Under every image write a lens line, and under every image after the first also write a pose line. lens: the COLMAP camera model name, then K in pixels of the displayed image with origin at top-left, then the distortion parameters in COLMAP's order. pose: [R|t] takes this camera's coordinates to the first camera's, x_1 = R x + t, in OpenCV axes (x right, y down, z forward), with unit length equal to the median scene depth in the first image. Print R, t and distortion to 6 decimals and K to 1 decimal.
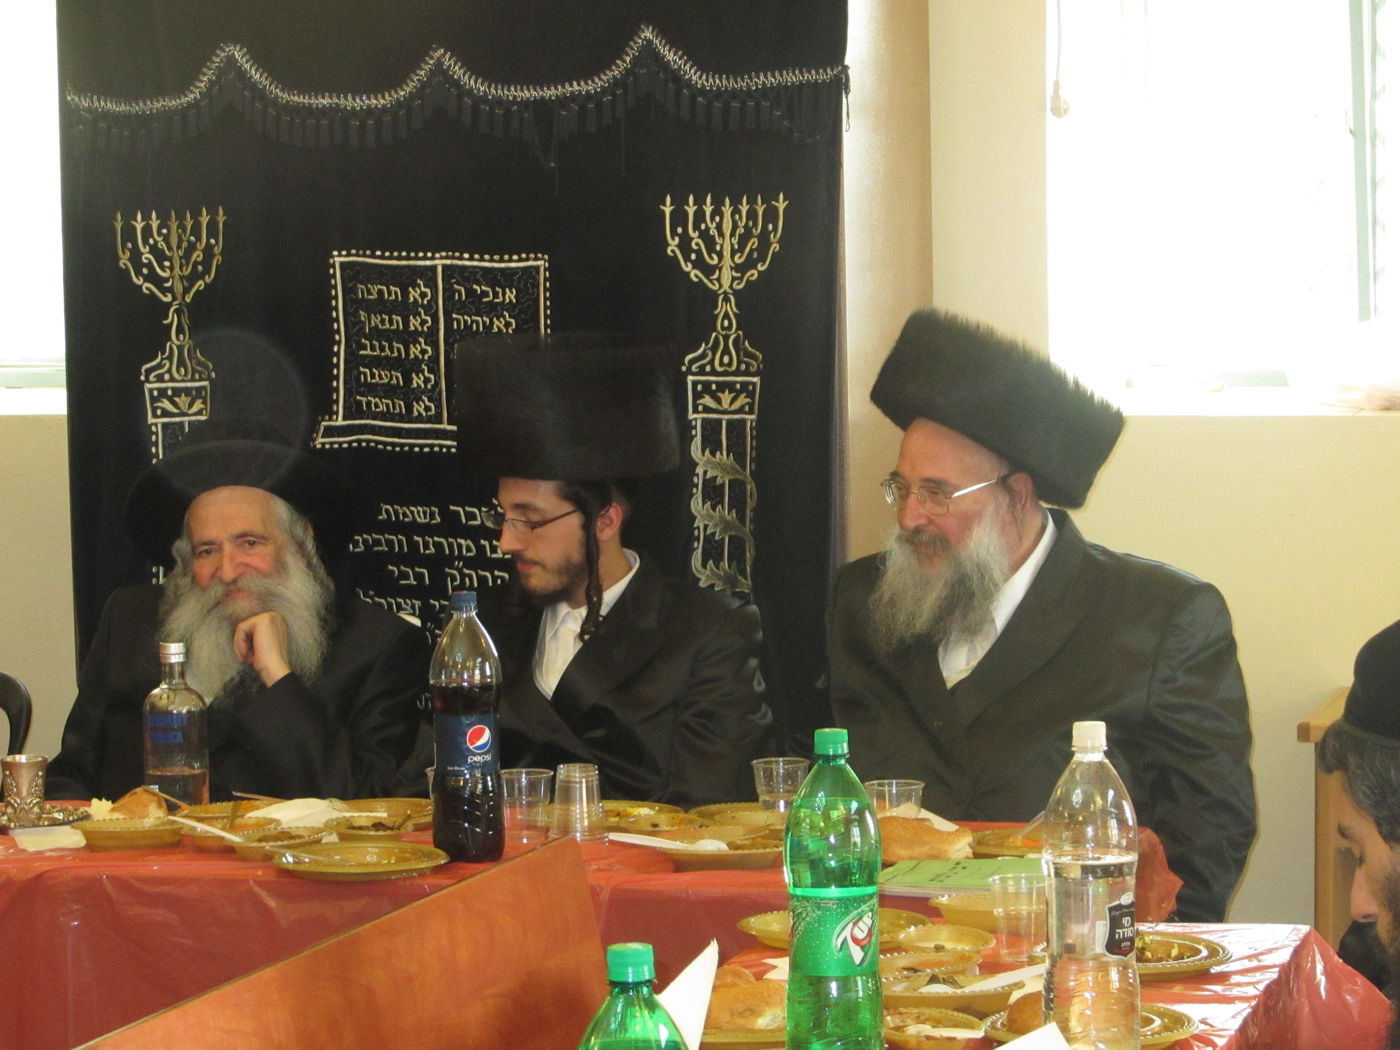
lens RADIAL K [[4949.5, 0, 700.0], [0, 4949.5, 525.0], [0, 0, 1]] dist [-0.096414, -3.337471]
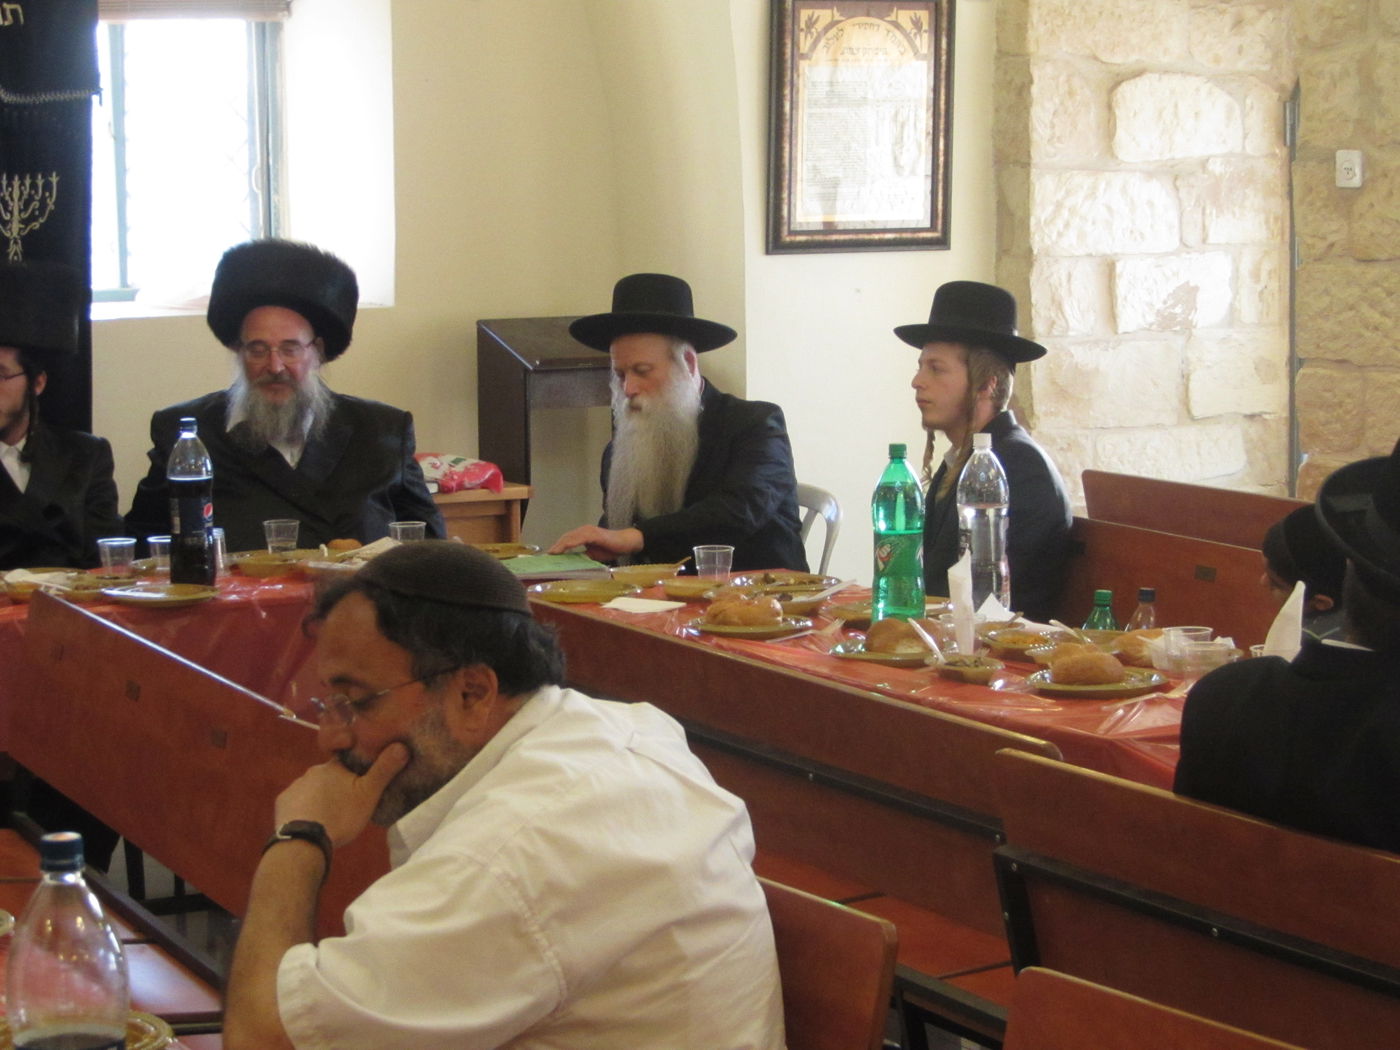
lens RADIAL K [[3562.2, 0, 700.0], [0, 3562.2, 525.0], [0, 0, 1]] dist [-0.154688, -0.256655]
pose [[0.708797, -0.066479, 0.702273, -0.601168], [0.057321, 0.997685, 0.036590, 0.012796], [-0.703080, 0.014320, 0.710967, 0.083527]]
